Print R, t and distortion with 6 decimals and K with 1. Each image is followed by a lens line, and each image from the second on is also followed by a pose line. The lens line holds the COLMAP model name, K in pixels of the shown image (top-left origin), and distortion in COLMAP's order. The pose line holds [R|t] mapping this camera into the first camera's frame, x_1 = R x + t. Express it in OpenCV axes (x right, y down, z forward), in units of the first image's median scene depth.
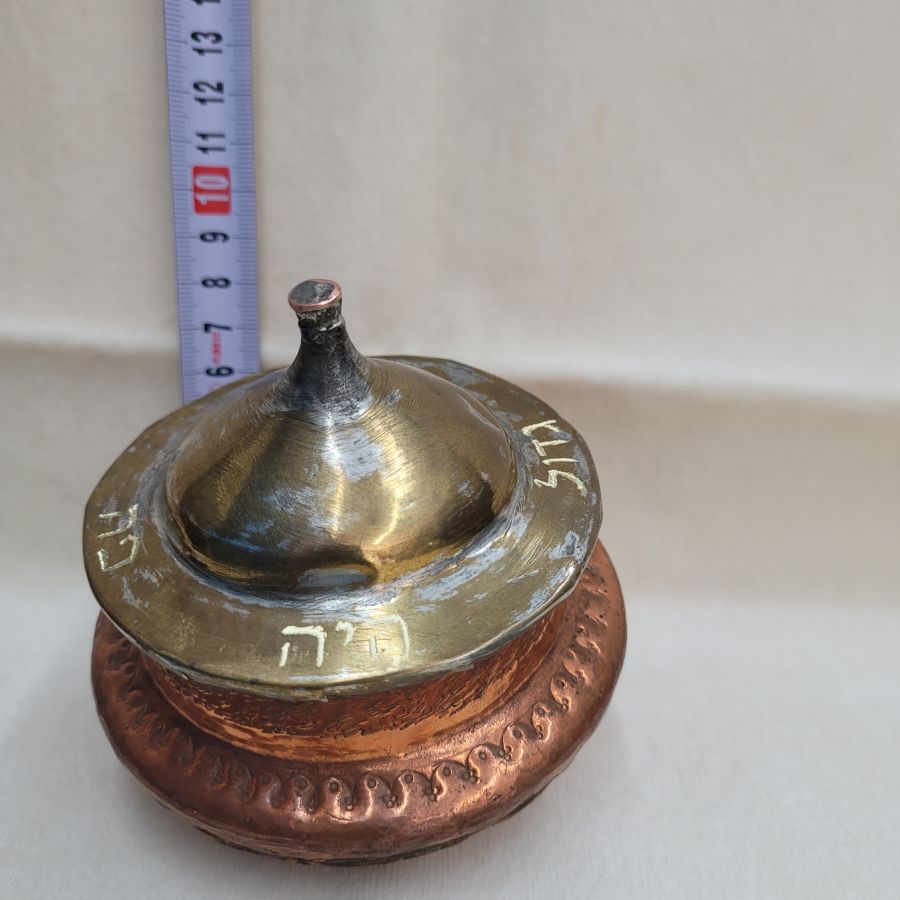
lens RADIAL K [[955.6, 0, 450.0], [0, 955.6, 450.0], [0, 0, 1]] dist [-0.109536, 0.000449]
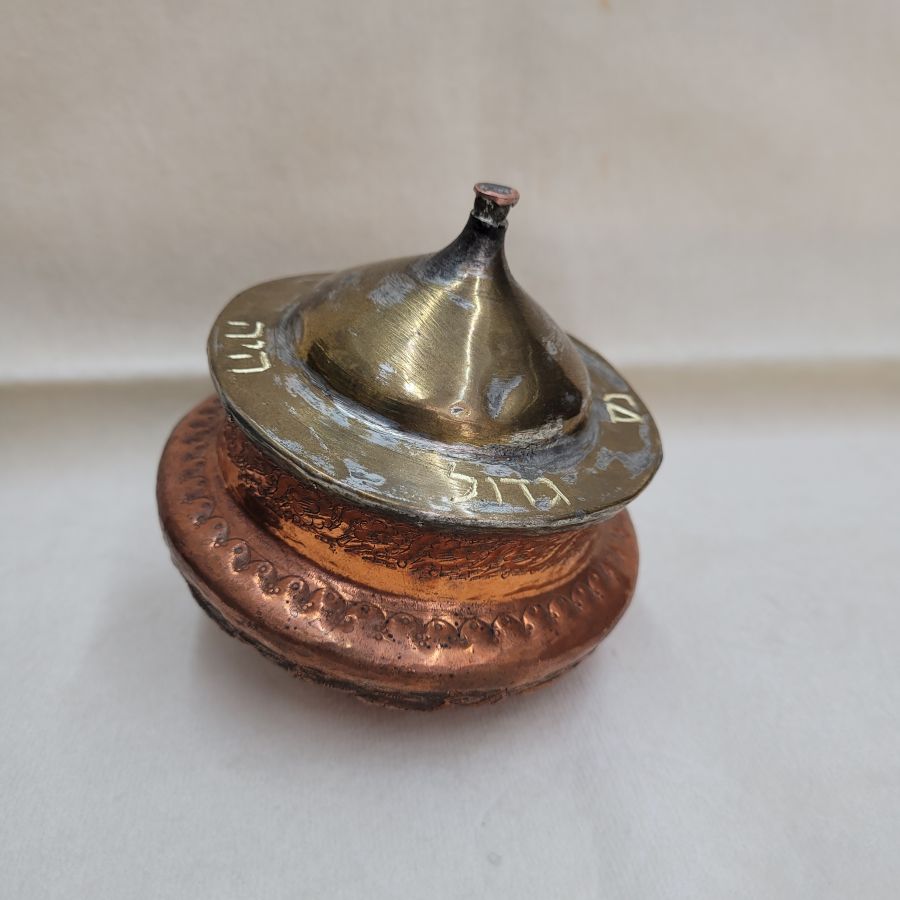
lens RADIAL K [[955.6, 0, 450.0], [0, 955.6, 450.0], [0, 0, 1]] dist [-0.109536, 0.000449]
pose [[0.111119, 0.595897, -0.795336, 0.946359], [-0.773937, 0.553929, 0.306896, -0.299319], [0.623438, 0.581438, 0.522738, 0.548275]]
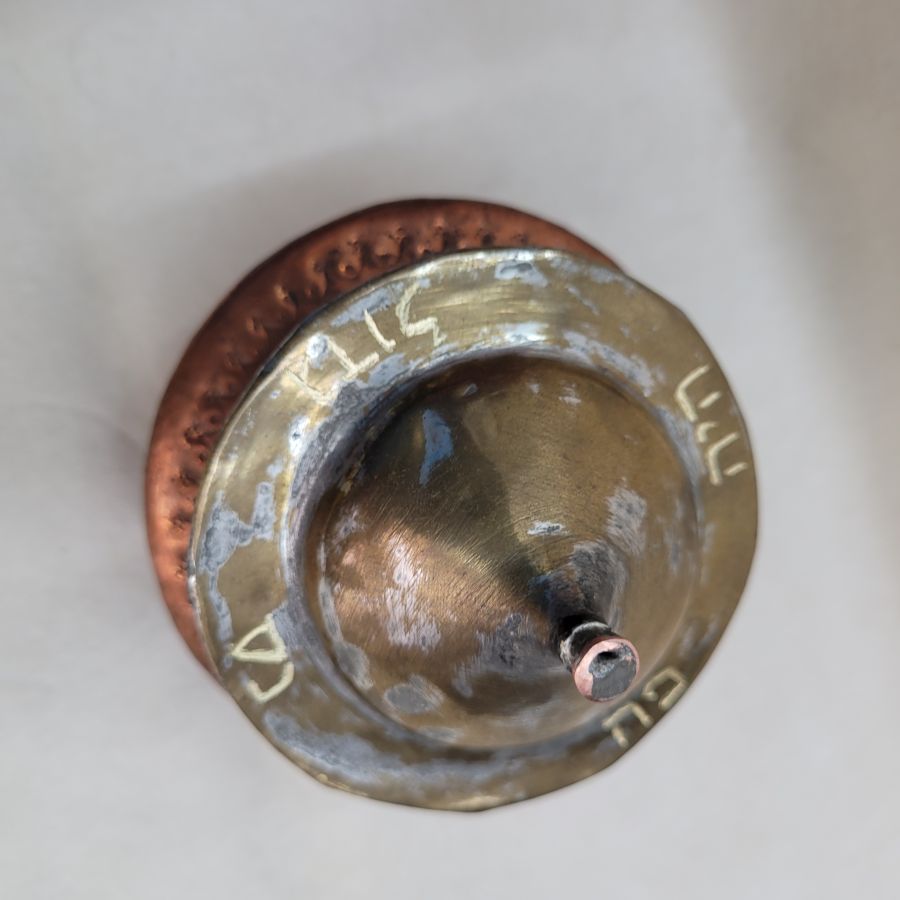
lens RADIAL K [[955.6, 0, 450.0], [0, 955.6, 450.0], [0, 0, 1]] dist [-0.109536, 0.000449]
pose [[-0.366009, -0.876519, -0.312653, 0.287348], [0.307922, -0.431107, 0.848134, -0.755242], [-0.878192, 0.214152, 0.427689, 0.753865]]
